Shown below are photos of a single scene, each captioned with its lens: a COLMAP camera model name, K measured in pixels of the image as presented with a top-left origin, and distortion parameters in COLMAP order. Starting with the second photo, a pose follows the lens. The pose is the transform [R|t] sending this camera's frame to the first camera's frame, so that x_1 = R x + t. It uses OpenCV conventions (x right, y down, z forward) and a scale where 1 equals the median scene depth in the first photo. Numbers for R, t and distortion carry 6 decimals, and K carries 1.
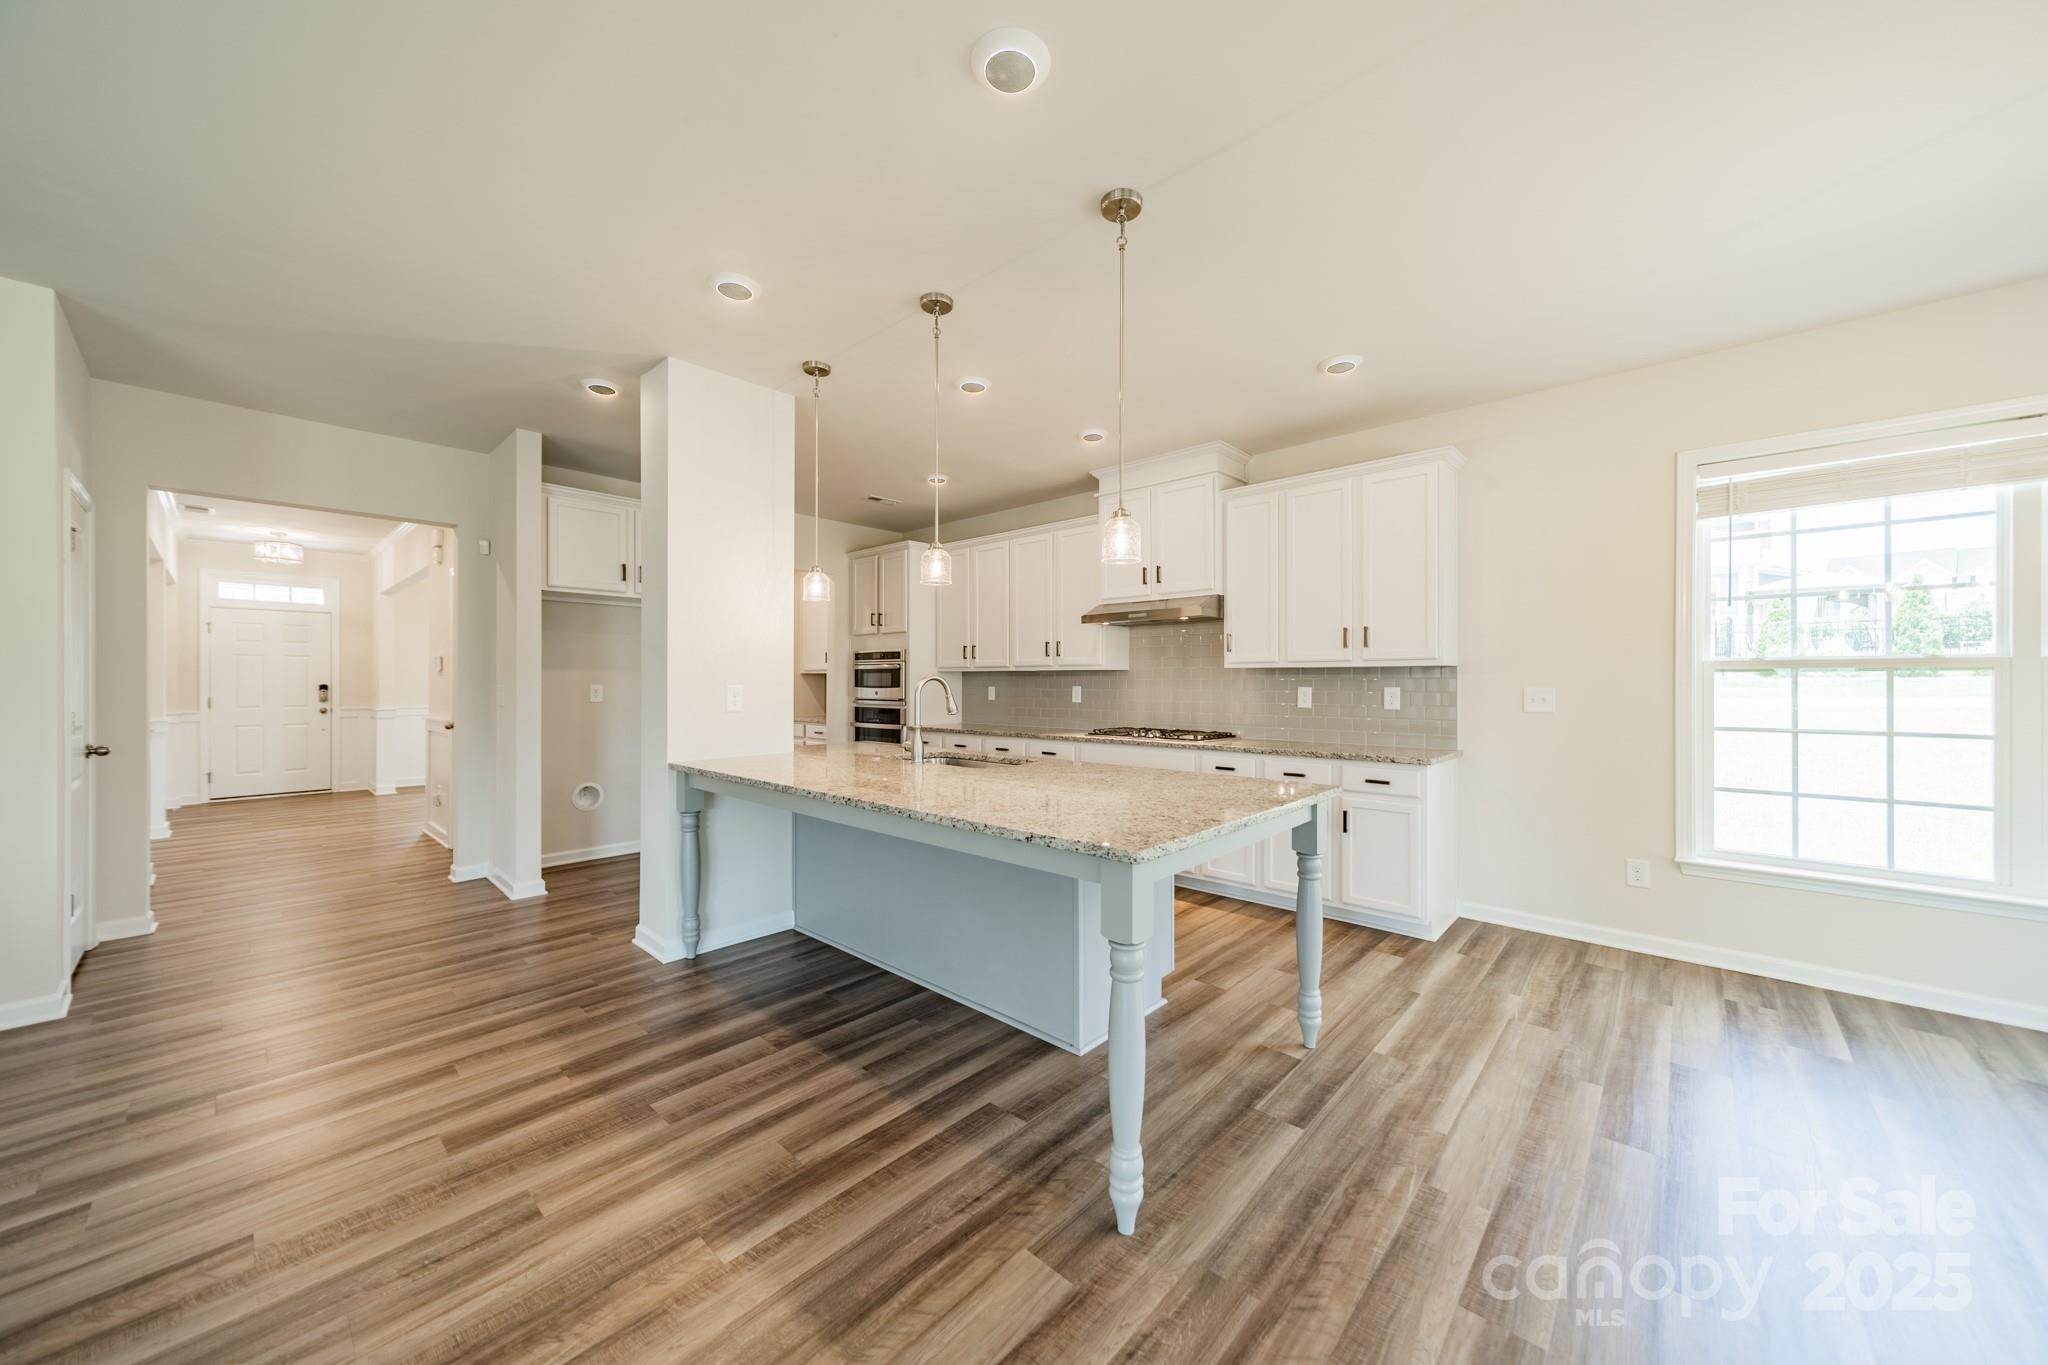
lens RADIAL K [[721.3, 0, 1026.7], [0, 721.3, 681.5], [0, 0, 1]] dist [0.009688, 0.000433]
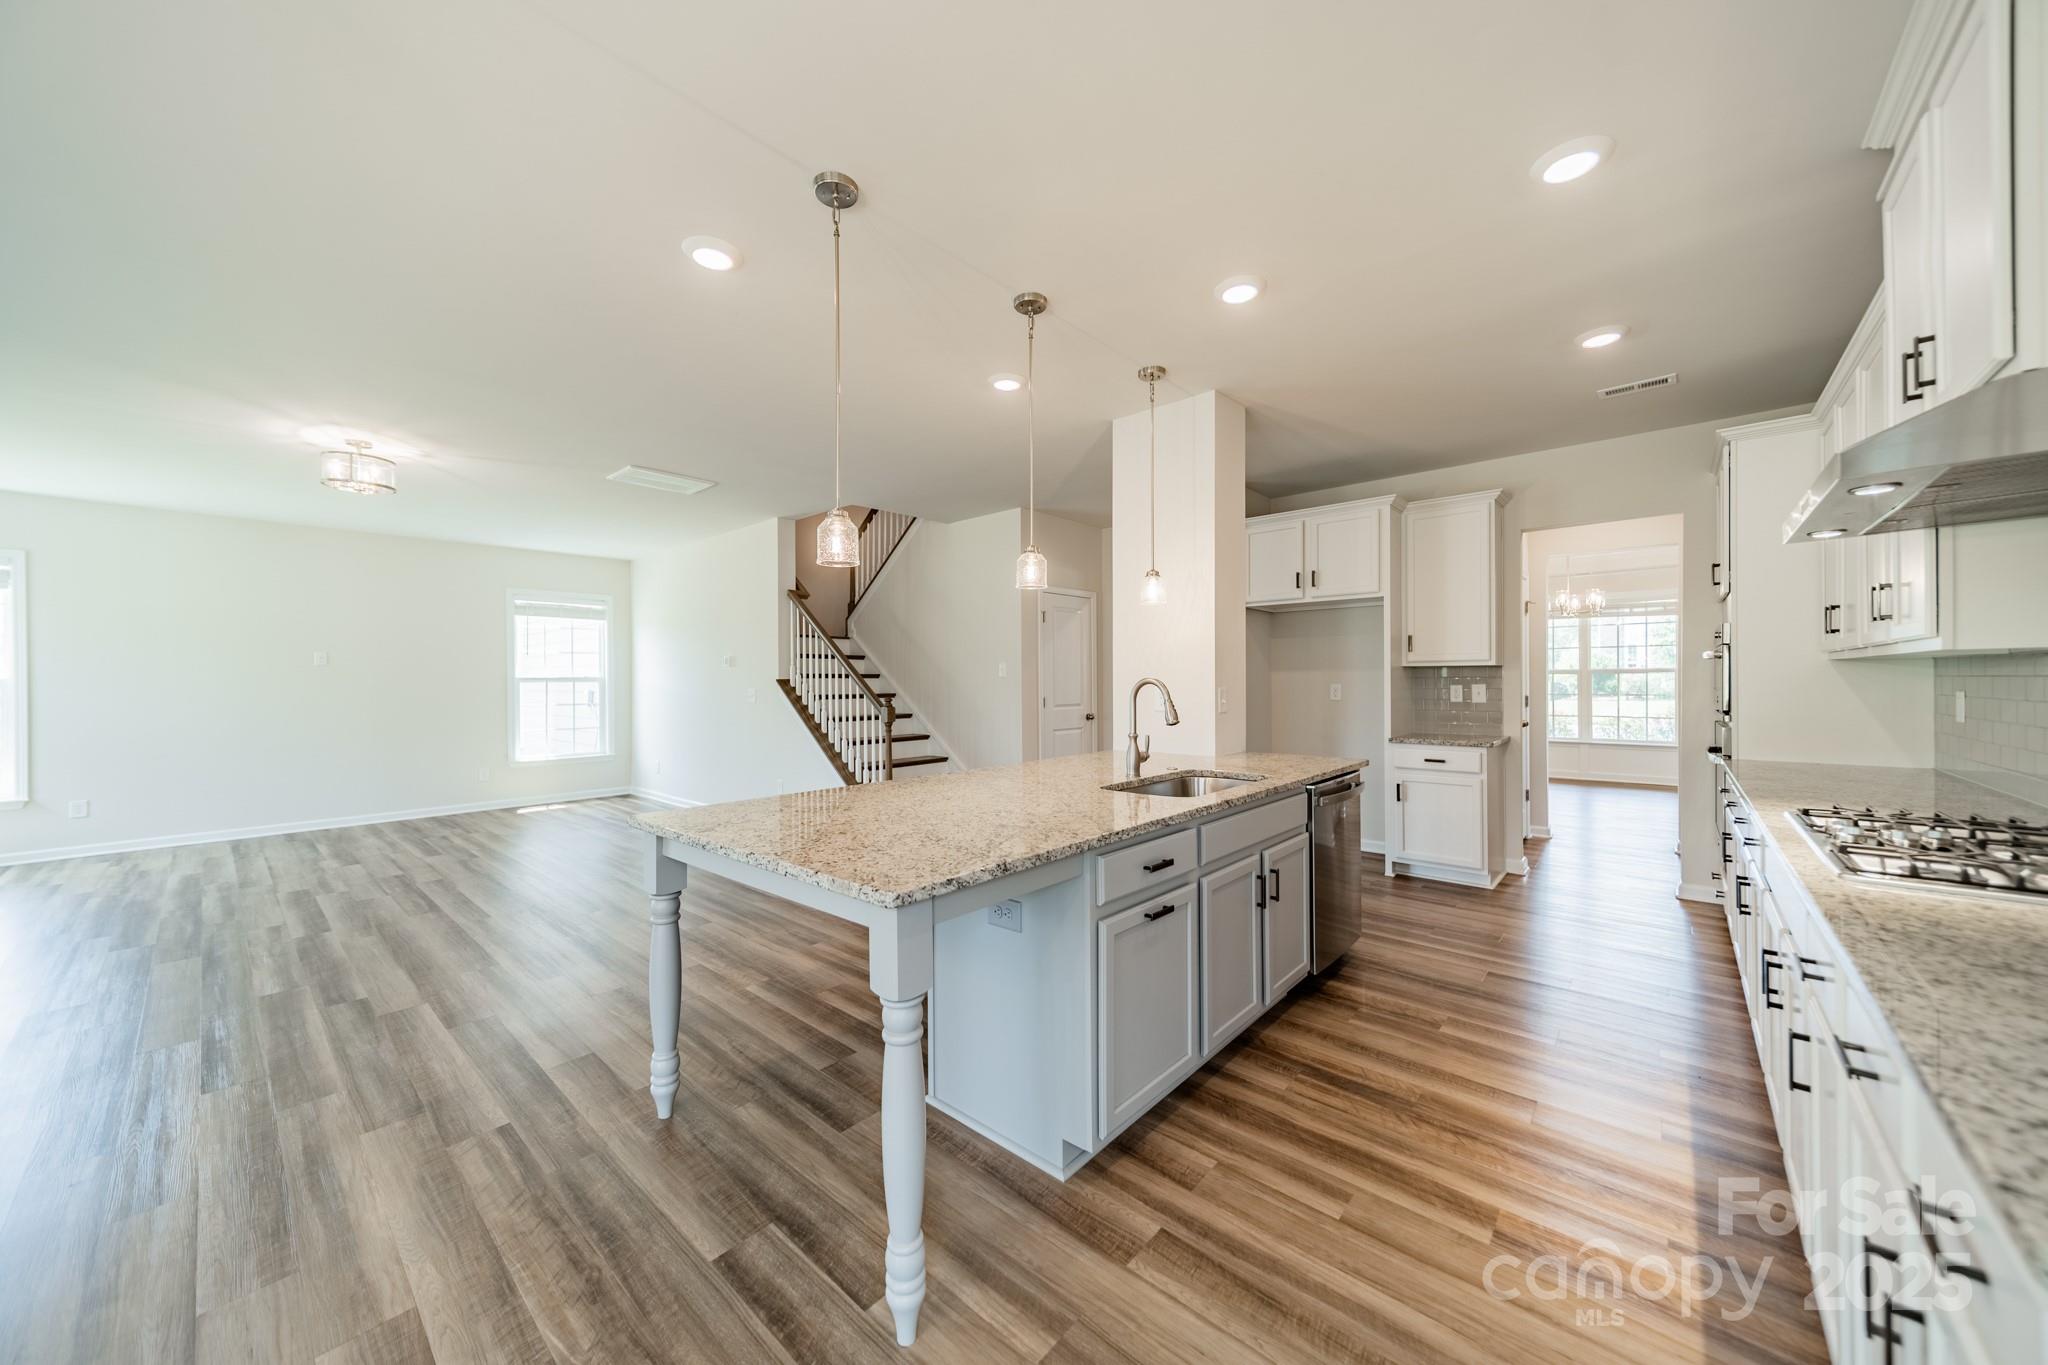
lens RADIAL K [[721.3, 0, 1025.3], [0, 721.3, 685.6], [0, 0, 1]] dist [0.009688, 0.000433]
pose [[0.012003, 0.007625, -0.999899, 0.792600], [0.007377, 0.999943, 0.007714, -0.008479], [0.999901, -0.007469, 0.011946, 0.903773]]
